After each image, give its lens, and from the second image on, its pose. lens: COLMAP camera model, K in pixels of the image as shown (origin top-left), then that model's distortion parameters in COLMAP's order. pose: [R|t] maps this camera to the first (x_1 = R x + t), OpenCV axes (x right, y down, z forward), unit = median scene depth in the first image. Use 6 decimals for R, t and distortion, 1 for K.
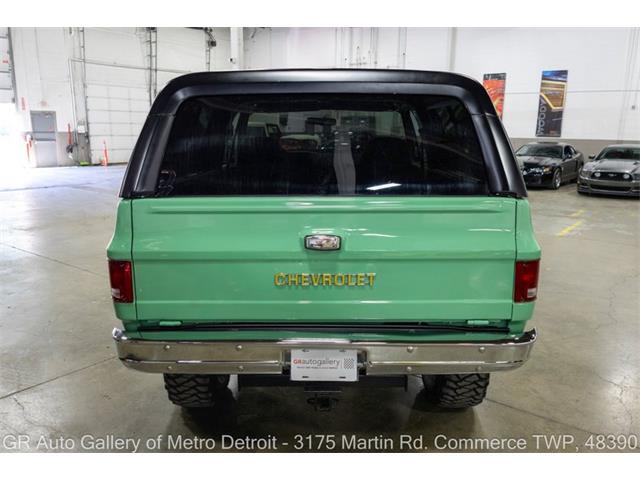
lens RADIAL K [[504.1, 0, 311.2], [0, 504.1, 246.8], [0, 0, 1]] dist [0.014198, -0.017598]
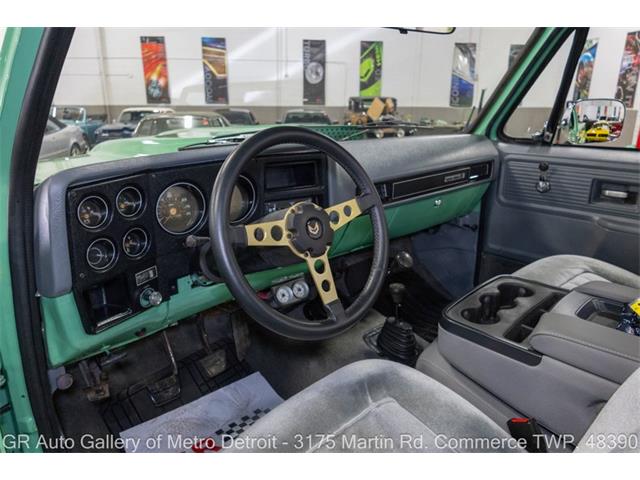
lens RADIAL K [[437.0, 0, 313.6], [0, 437.0, 243.4], [0, 0, 1]] dist [-0.004777, -0.006395]
pose [[0.718090, -0.221587, 0.659732, -0.039919], [0.161209, 0.975137, 0.152054, -0.041136], [-0.677022, -0.002833, 0.735957, 0.194903]]
